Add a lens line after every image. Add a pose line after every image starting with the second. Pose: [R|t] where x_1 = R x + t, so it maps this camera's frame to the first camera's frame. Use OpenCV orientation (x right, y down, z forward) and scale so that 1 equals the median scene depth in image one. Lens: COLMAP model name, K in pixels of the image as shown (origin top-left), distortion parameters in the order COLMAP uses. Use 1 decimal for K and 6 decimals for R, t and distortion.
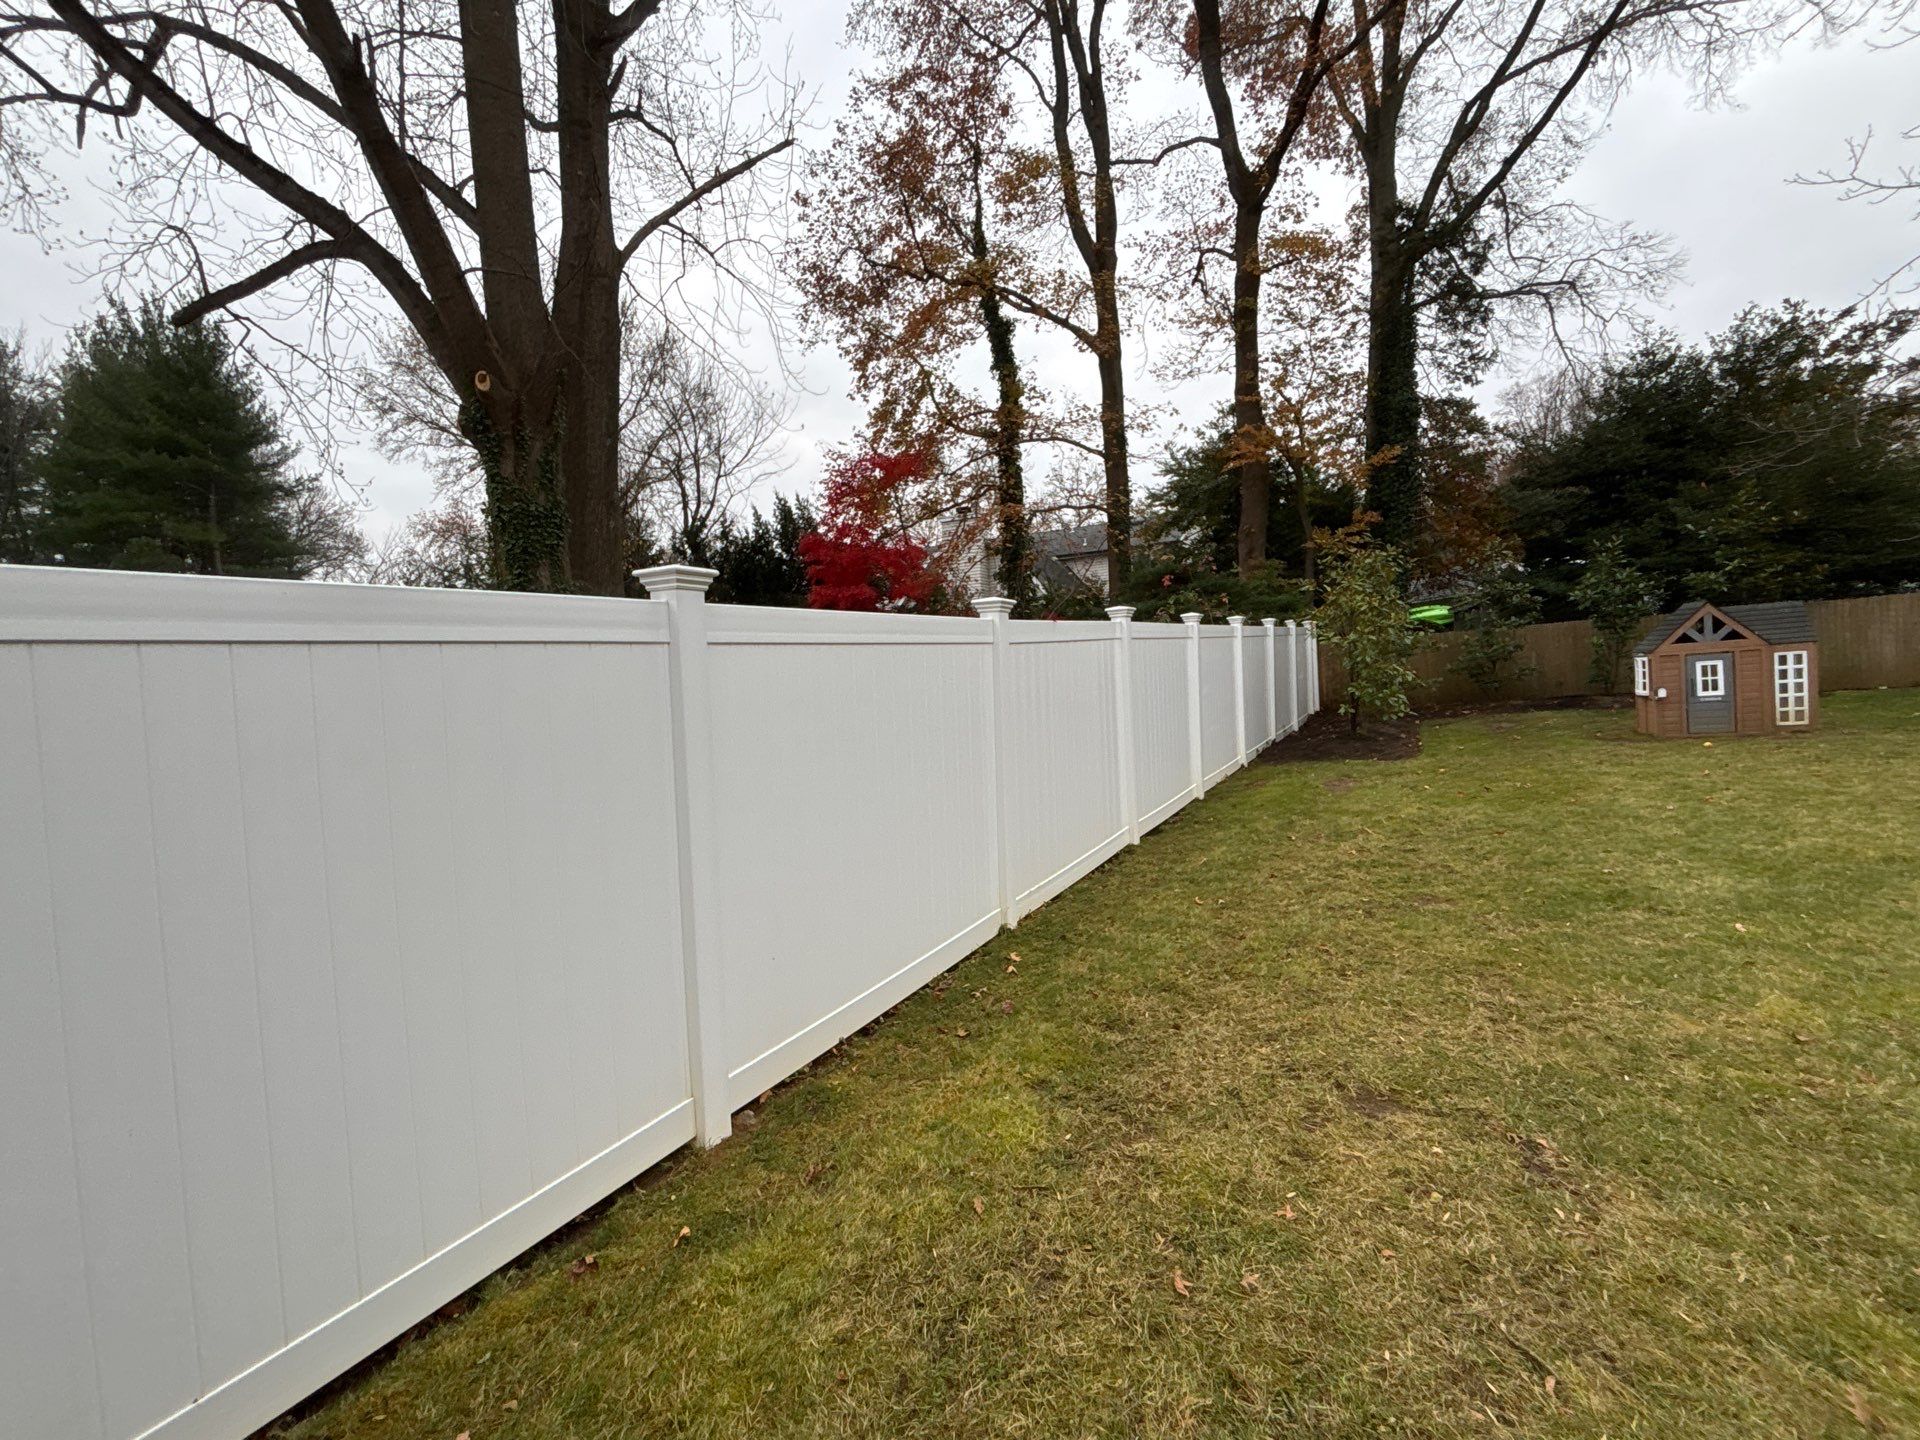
lens RADIAL K [[910.1, 0, 959.3], [0, 910.1, 717.2], [0, 0, 1]] dist [0.002363, 0.001188]
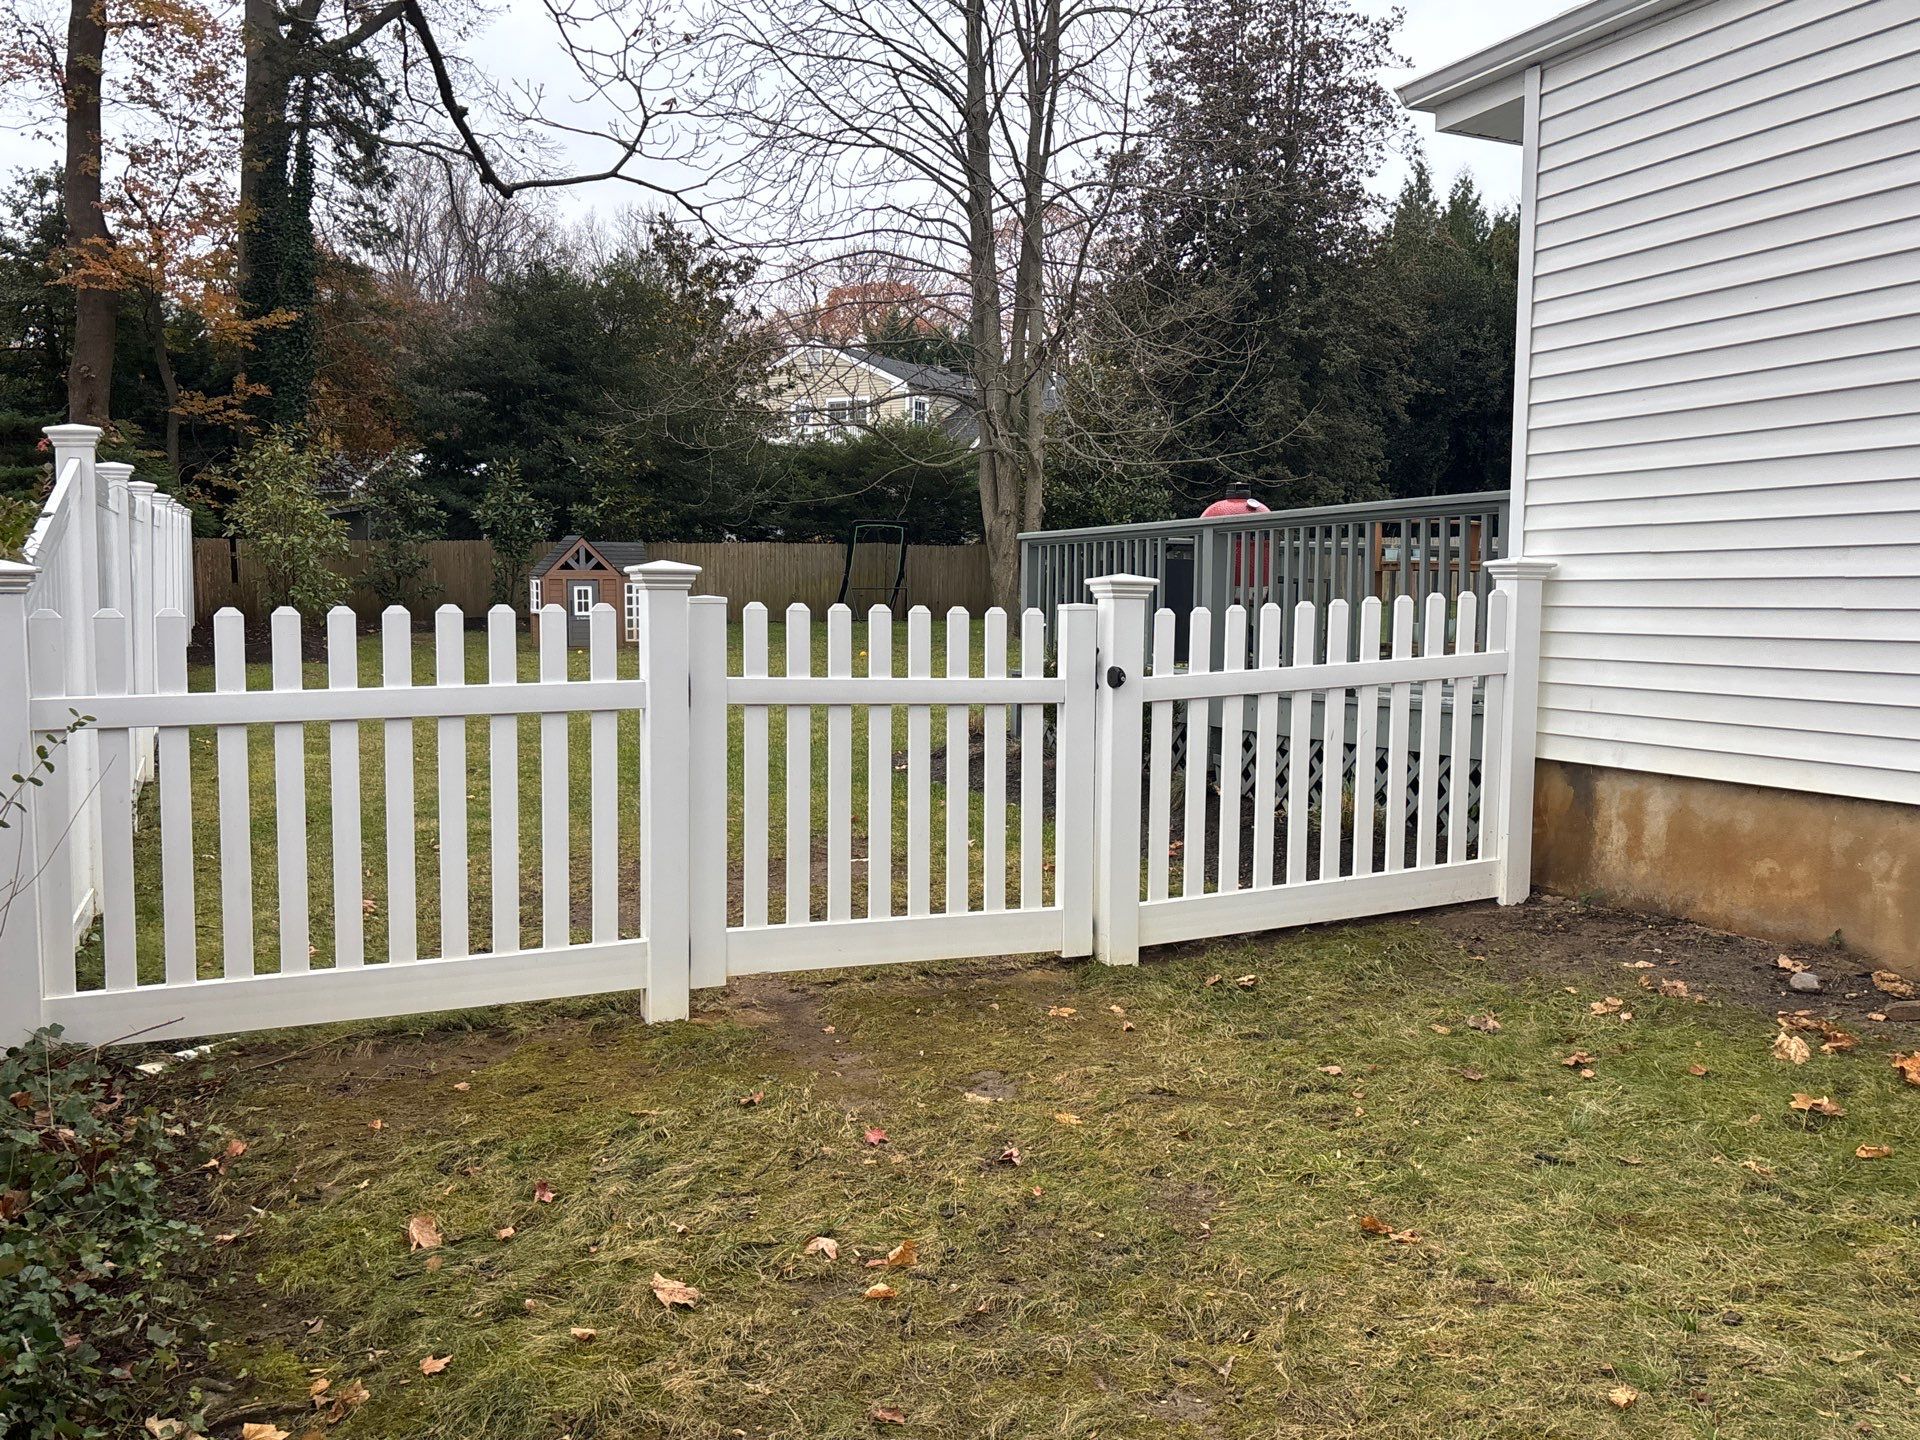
lens RADIAL K [[1573.6, 0, 960.2], [0, 1573.6, 720.7], [0, 0, 1]] dist [0.003063, -0.003725]
pose [[0.609323, -0.002512, 0.792918, -0.320678], [-0.020803, 0.999600, 0.019153, 0.040504], [-0.792649, -0.028165, 0.609027, -0.408936]]
